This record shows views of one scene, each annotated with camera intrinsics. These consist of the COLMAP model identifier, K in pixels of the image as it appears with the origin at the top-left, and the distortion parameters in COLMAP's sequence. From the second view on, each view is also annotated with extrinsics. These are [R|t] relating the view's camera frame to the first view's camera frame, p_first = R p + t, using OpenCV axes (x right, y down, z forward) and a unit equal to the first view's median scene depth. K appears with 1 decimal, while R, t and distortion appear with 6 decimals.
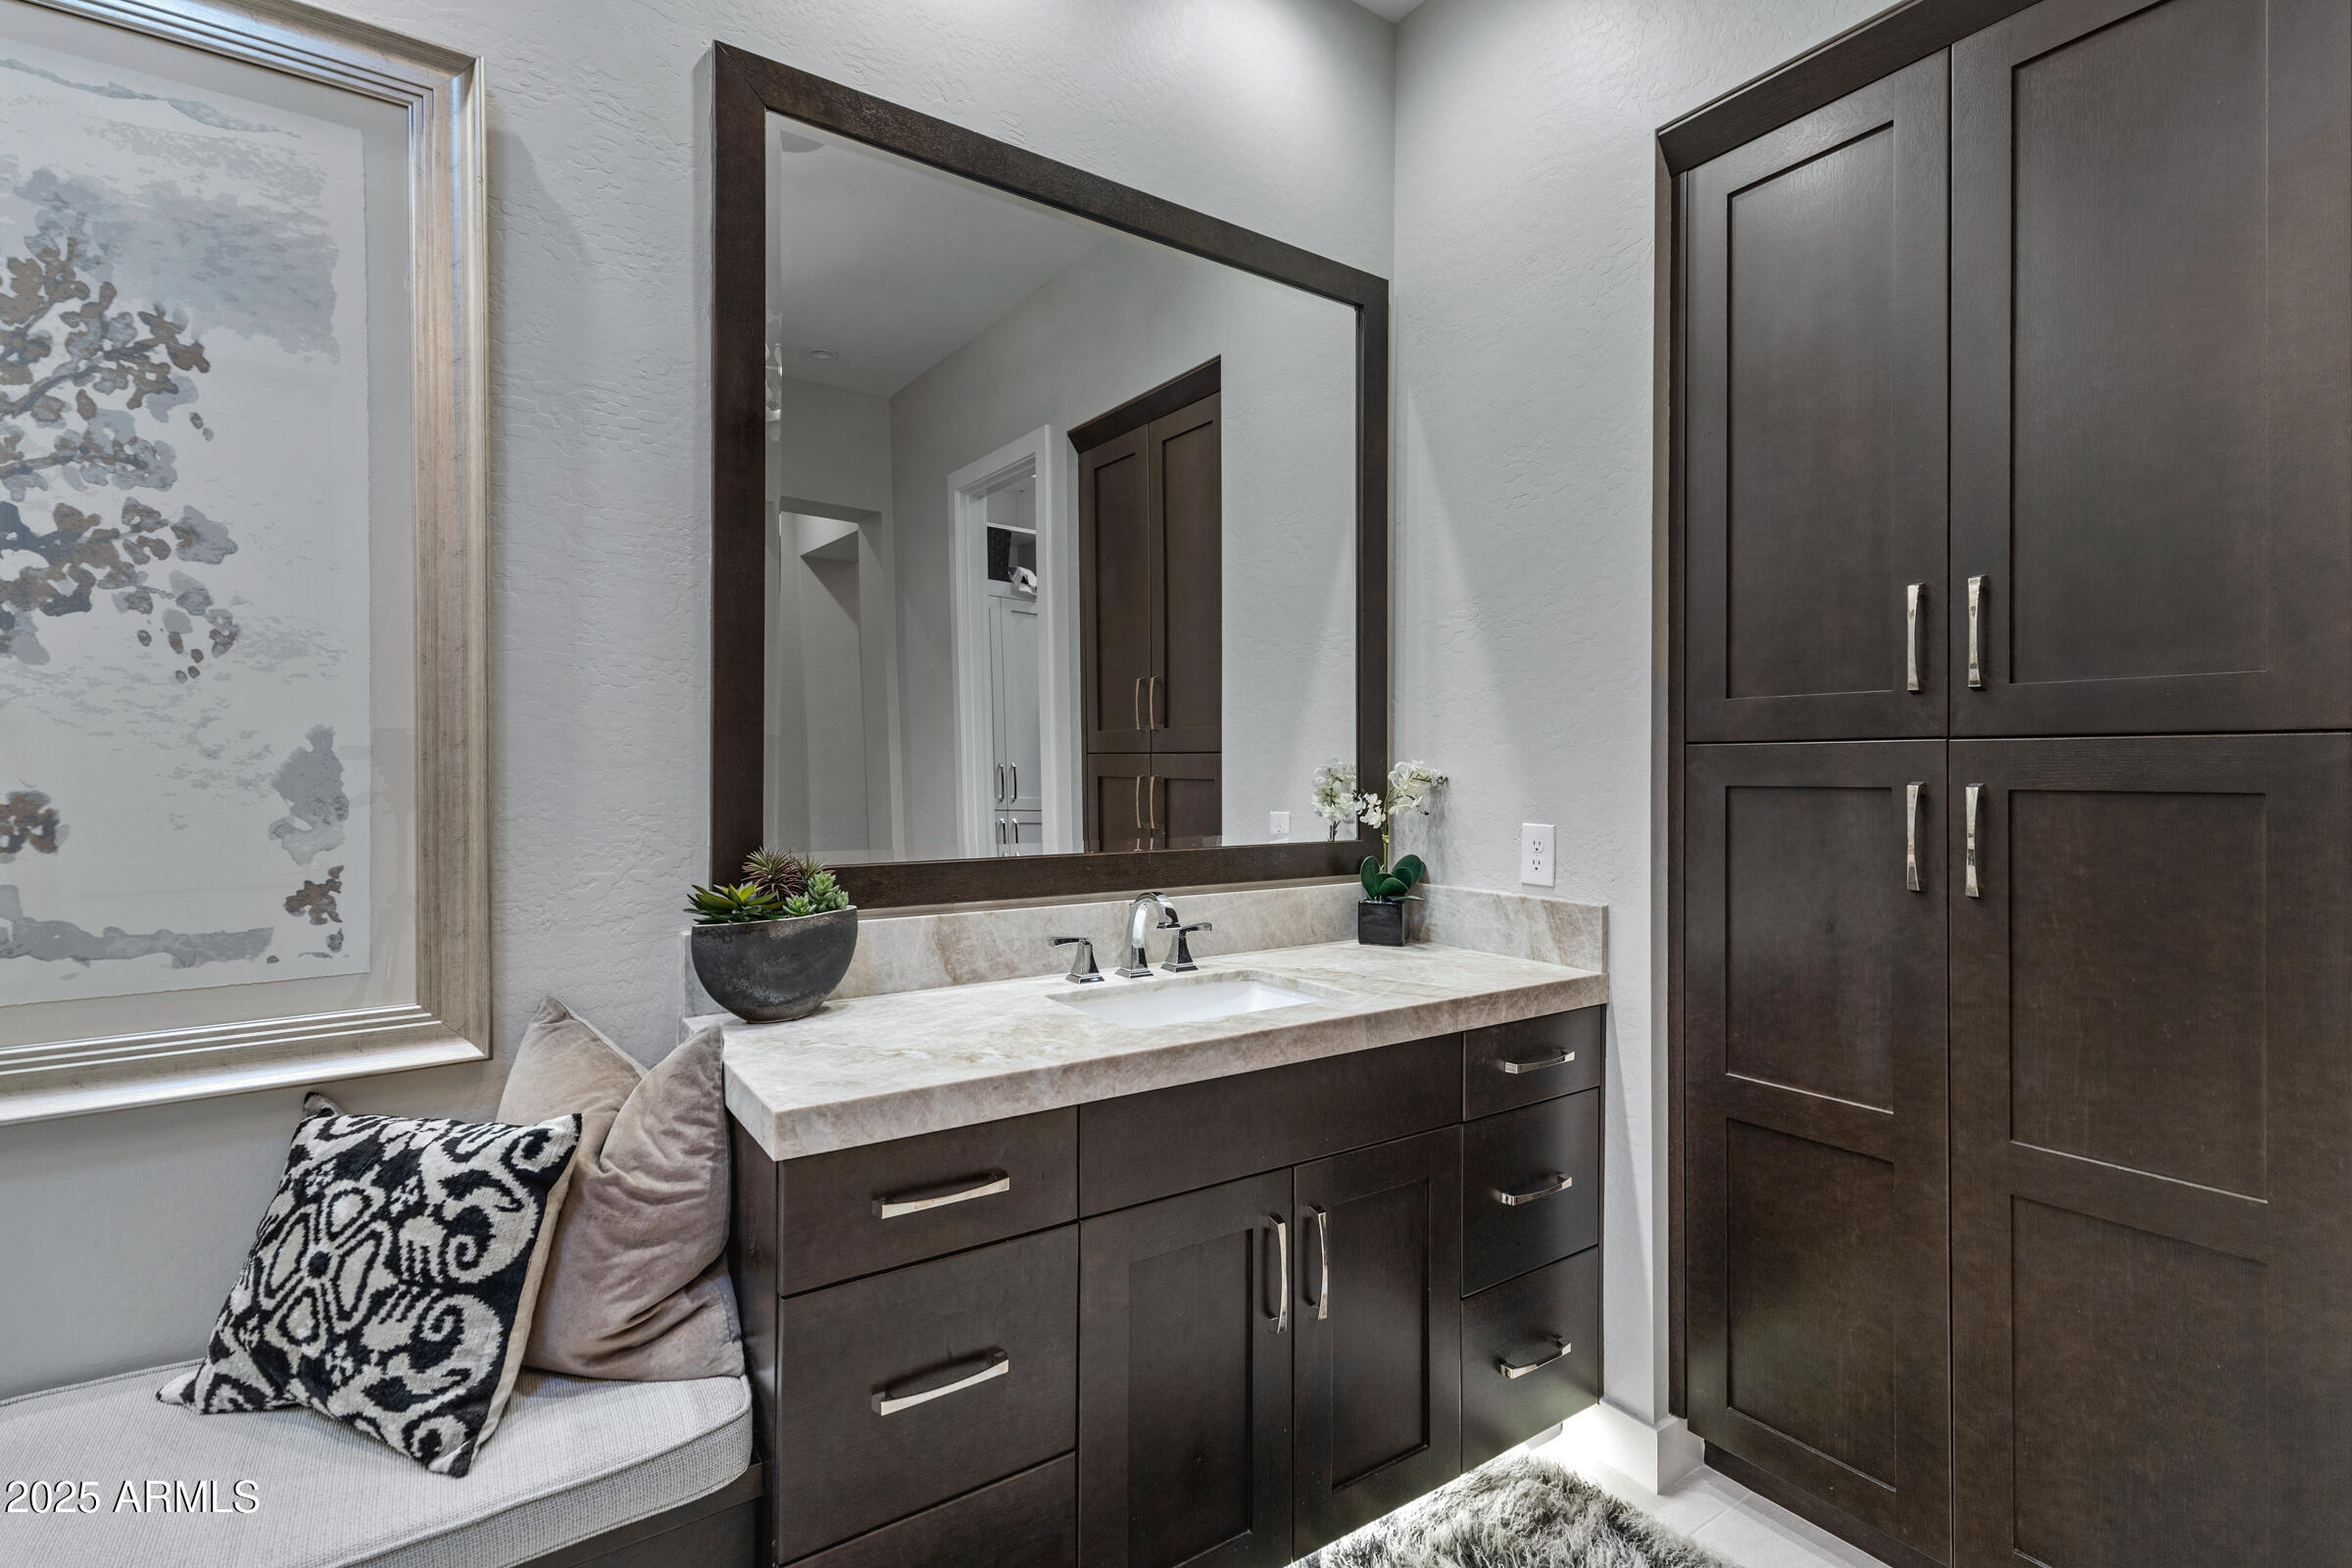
lens RADIAL K [[1083.8, 0, 1192.2], [0, 1083.8, 766.7], [0, 0, 1]] dist [0.010073, -0.000567]
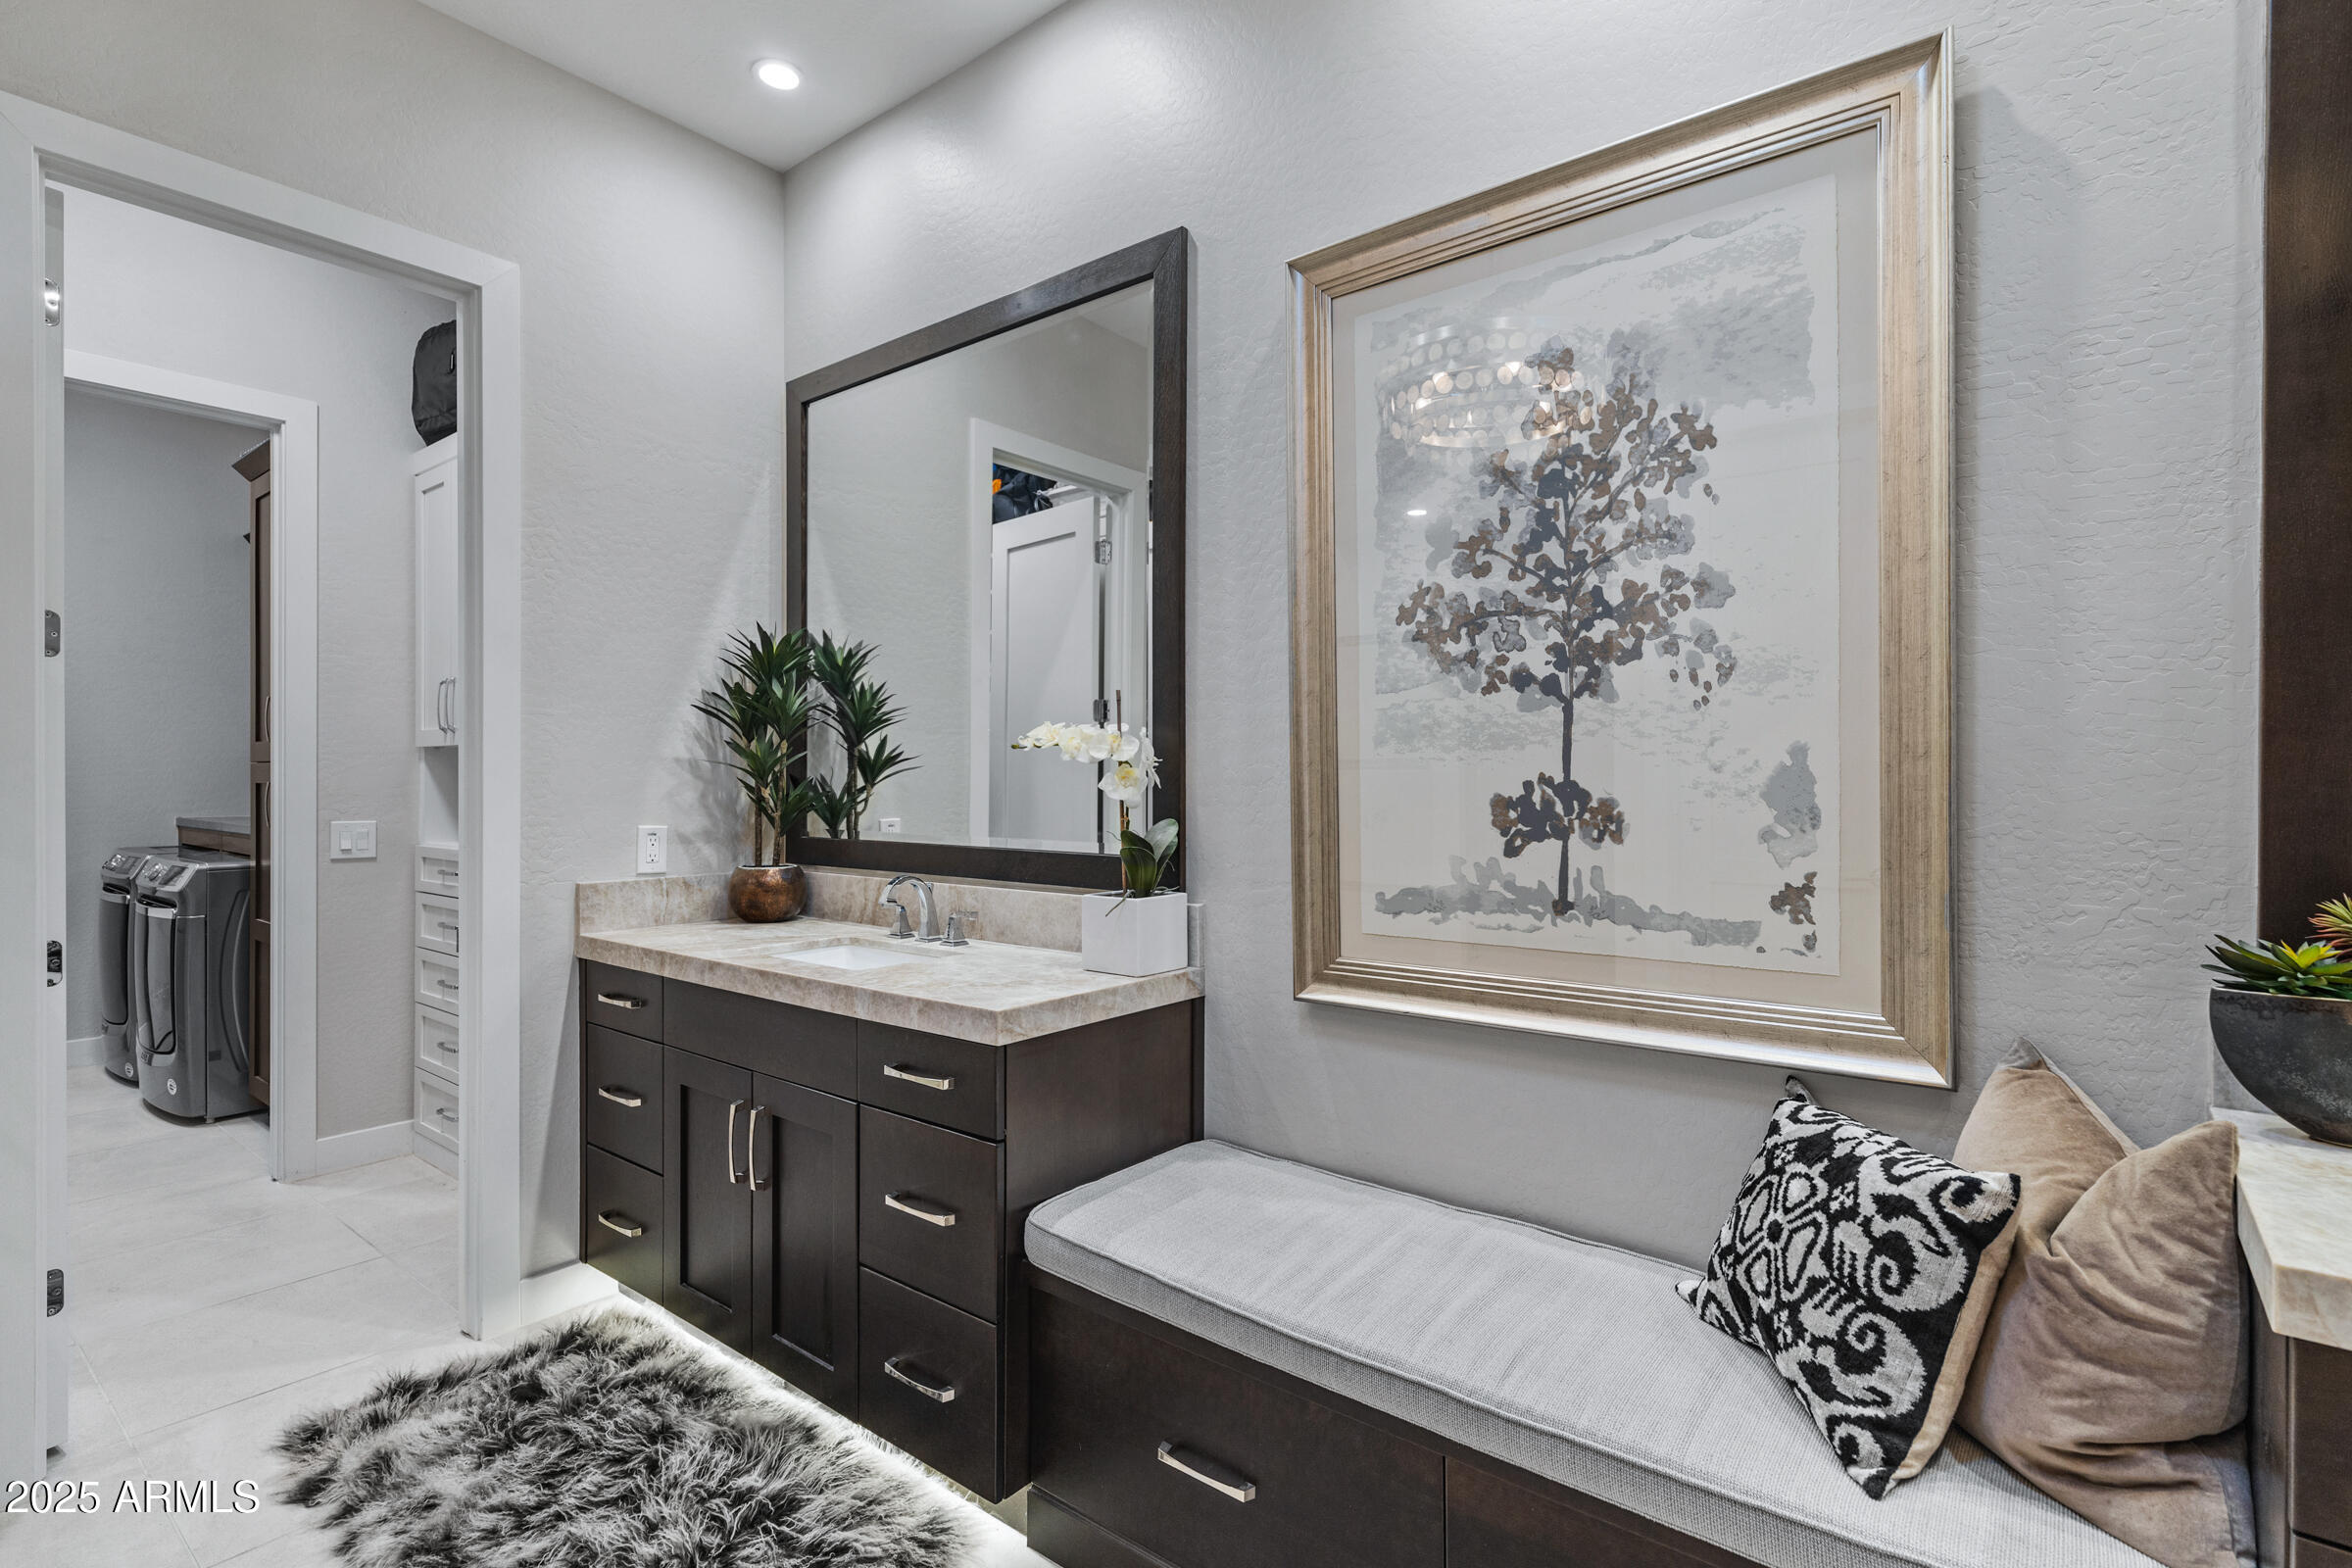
lens RADIAL K [[1134.4, 0, 1177.7], [0, 1134.4, 780.6], [0, 0, 1]] dist [0.007454, -0.000508]
pose [[0.294816, 0.002589, -0.955551, 0.105450], [0.000718, 0.999995, 0.002931, -0.002508], [0.955554, -0.001550, 0.294813, 0.076796]]
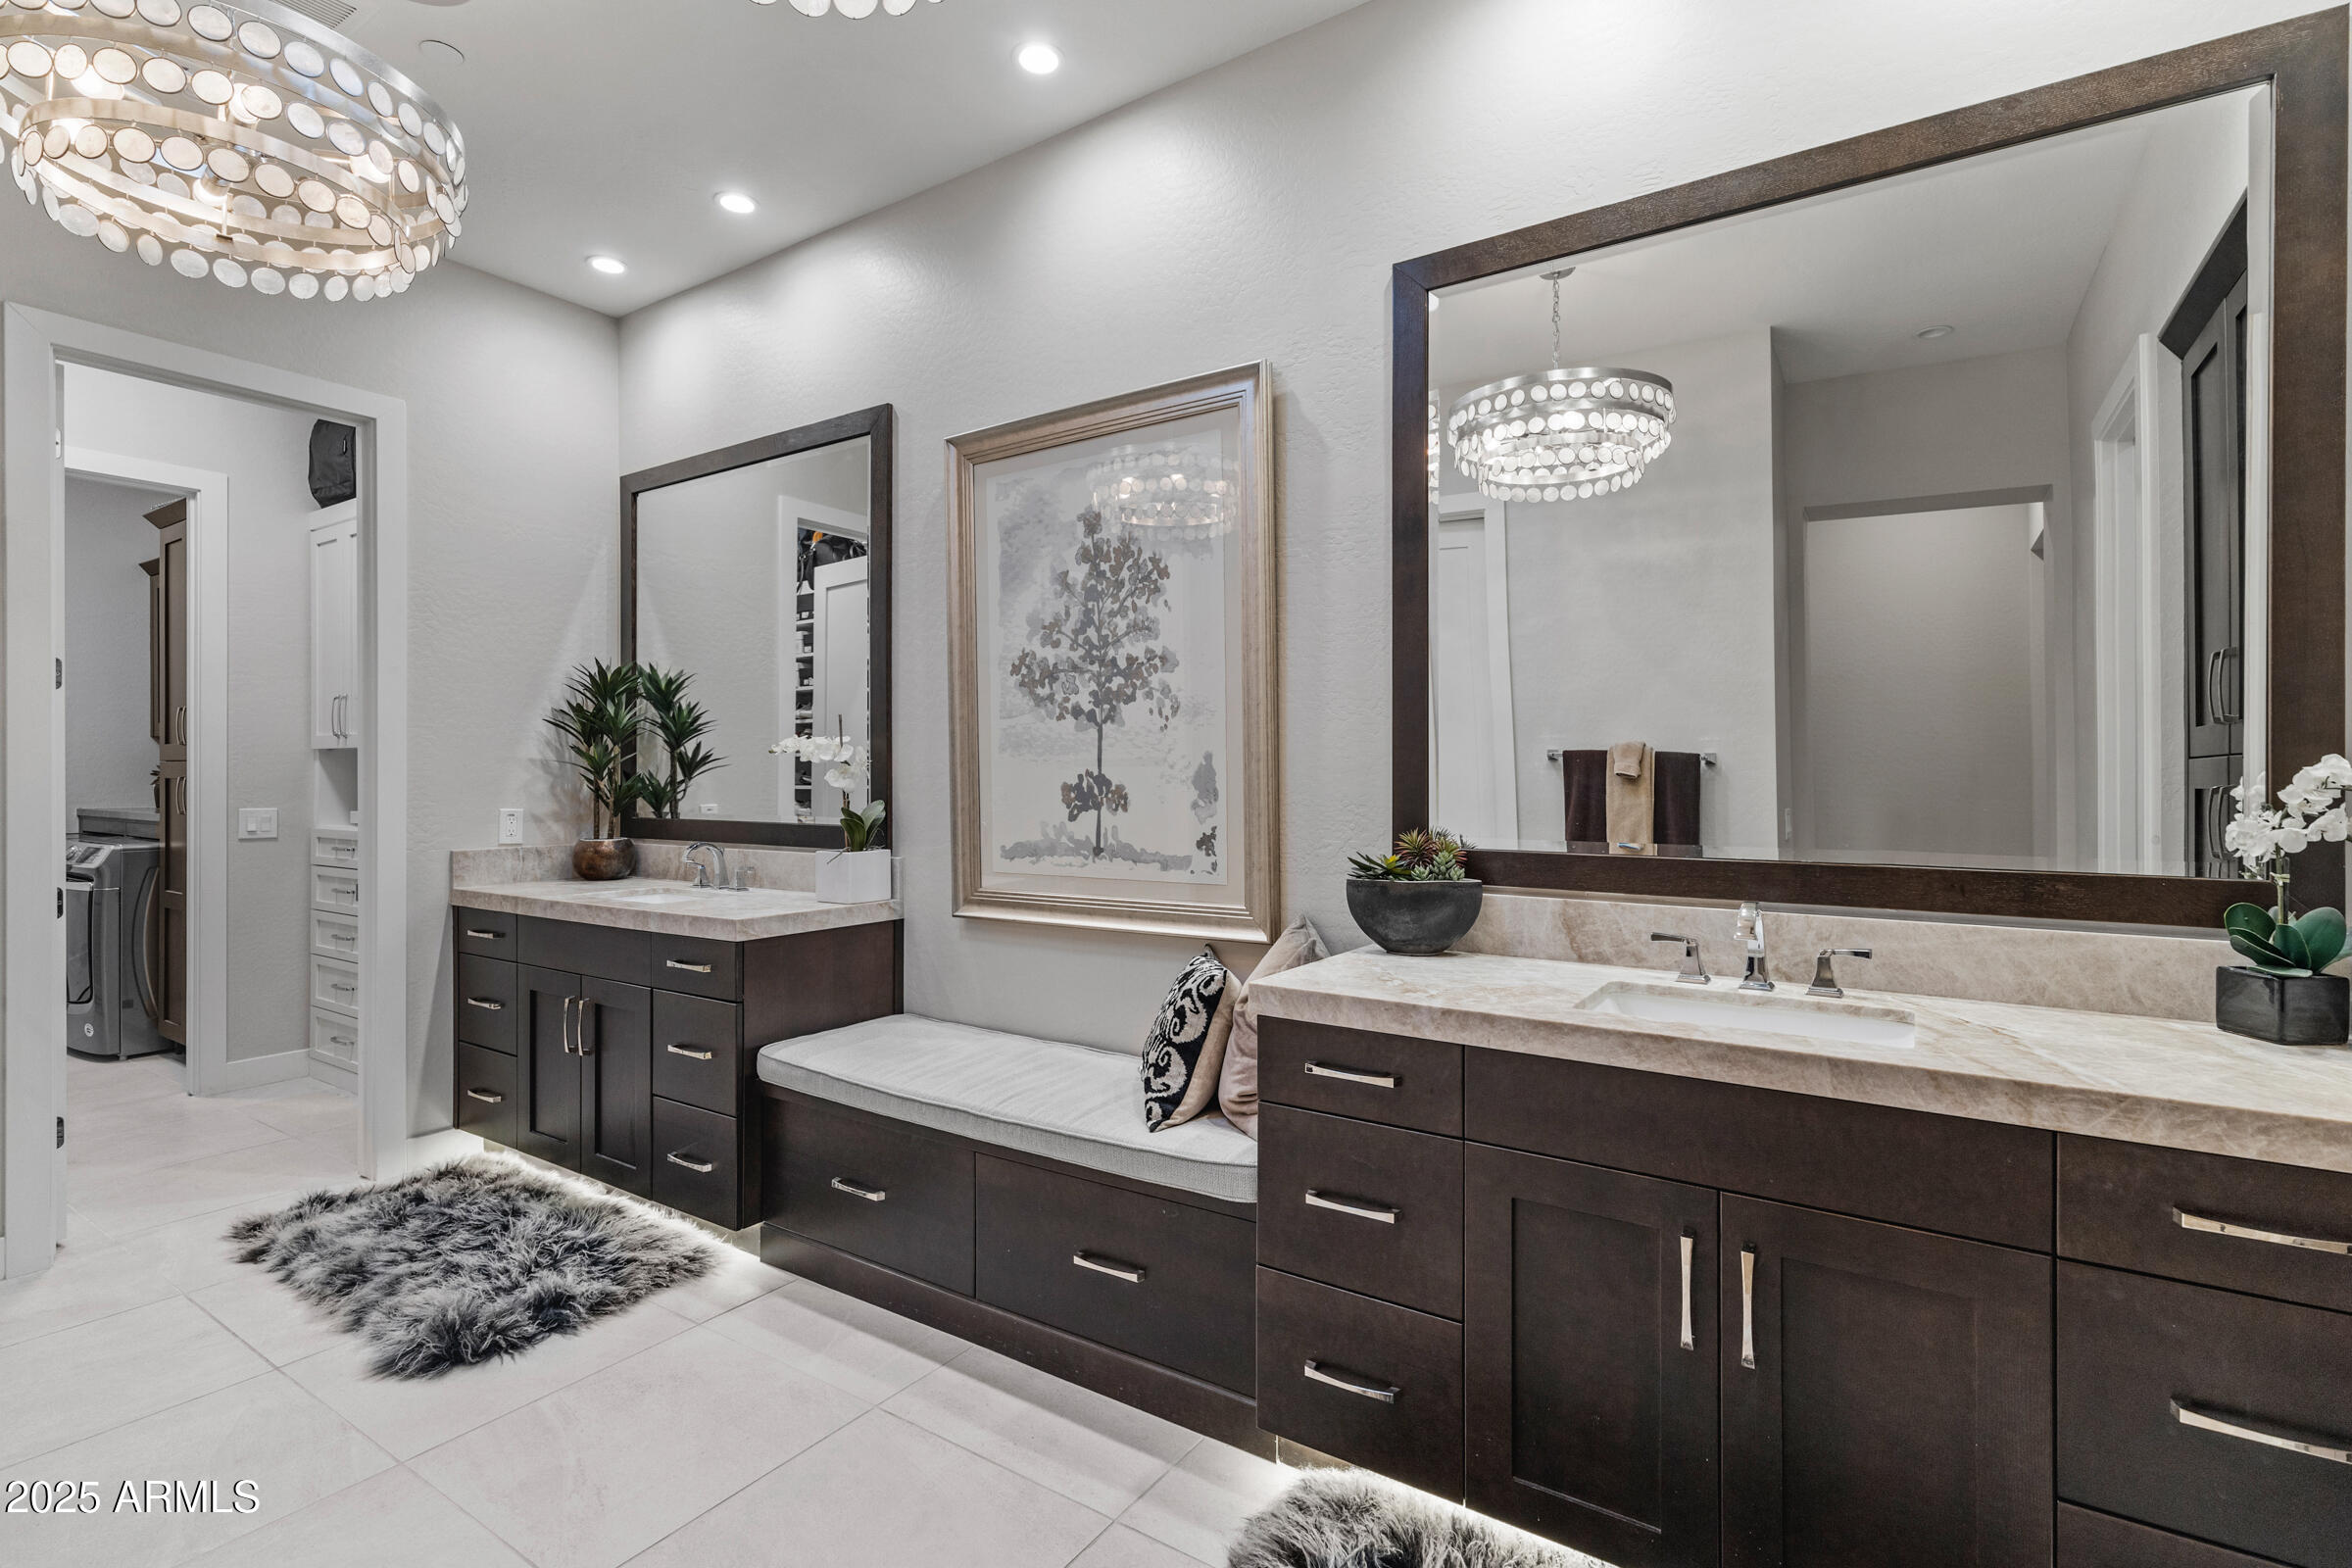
lens RADIAL K [[1083.8, 0, 1201.6], [0, 1083.8, 773.7], [0, 0, 1]] dist [0.010073, -0.000567]
pose [[0.404048, 0.000024, -0.914738, 0.945496], [0.002172, 0.999997, 0.000986, -0.000235], [0.914735, -0.002385, 0.404047, 0.237881]]
